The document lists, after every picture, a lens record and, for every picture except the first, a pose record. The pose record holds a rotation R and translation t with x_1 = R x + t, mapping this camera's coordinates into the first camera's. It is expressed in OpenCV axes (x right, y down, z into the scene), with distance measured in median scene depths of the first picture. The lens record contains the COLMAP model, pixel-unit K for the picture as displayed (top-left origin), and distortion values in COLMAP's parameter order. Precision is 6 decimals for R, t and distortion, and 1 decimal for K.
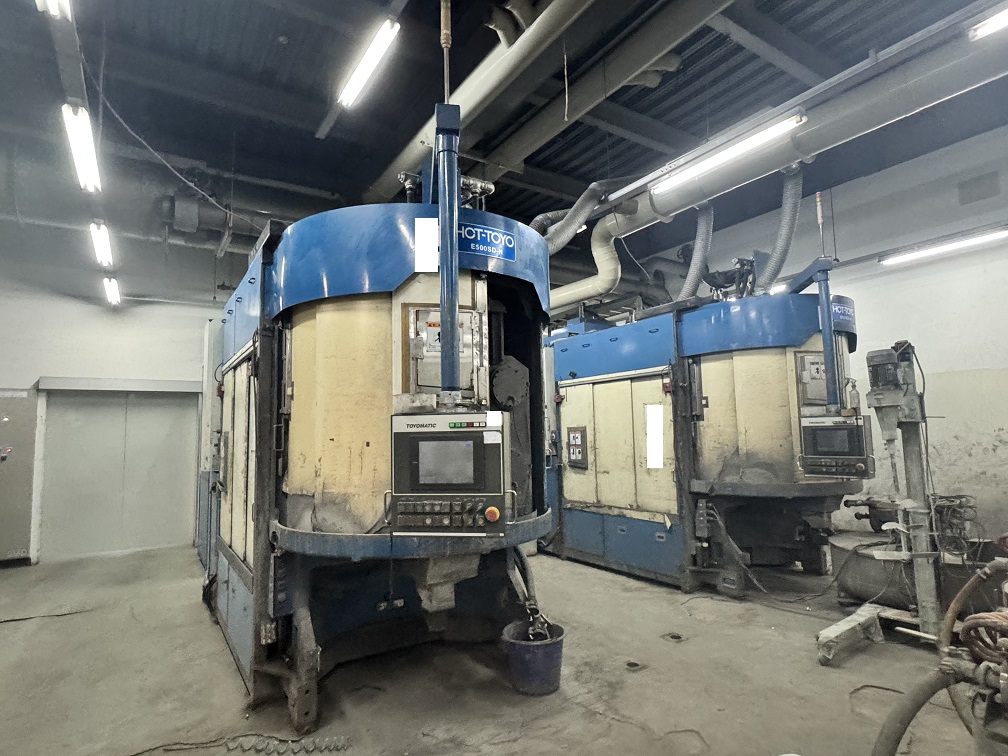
lens RADIAL K [[558.9, 0, 504.0], [0, 558.9, 378.8], [0, 0, 1]] dist [-0.001195, 0.000401]
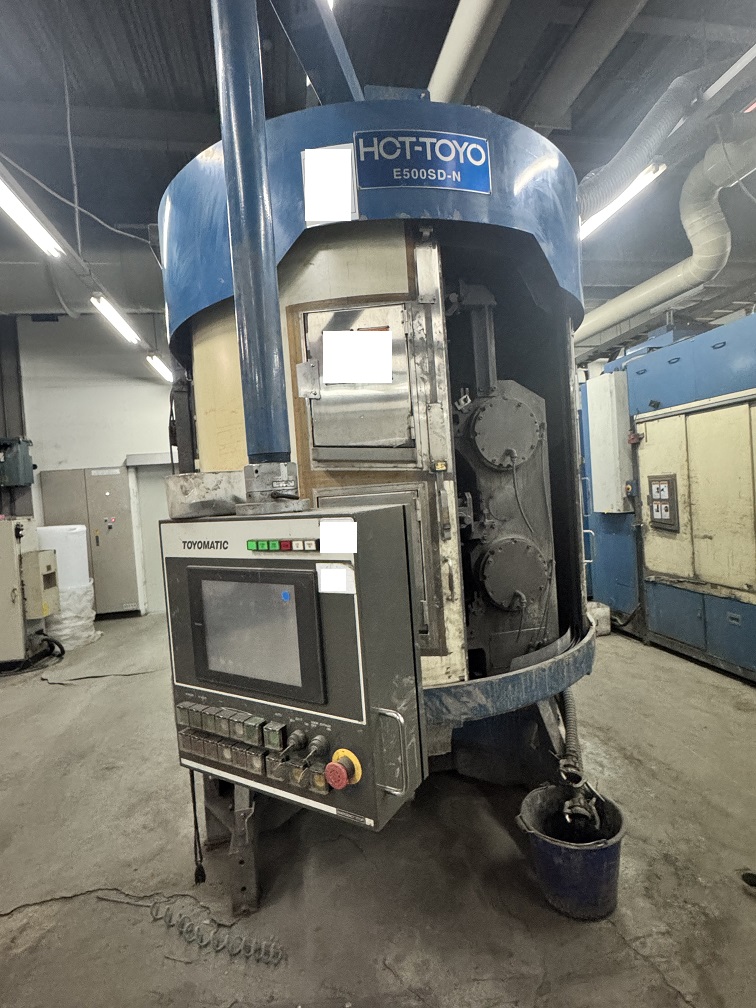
lens RADIAL K [[531.3, 0, 377.7], [0, 531.3, 502.4], [0, 0, 1]] dist [-0.000590, -0.001135]
pose [[0.925557, -0.033215, -0.377149, 0.082700], [0.085521, 0.988740, 0.122798, 0.005253], [0.368824, -0.145910, 0.917976, 0.378866]]
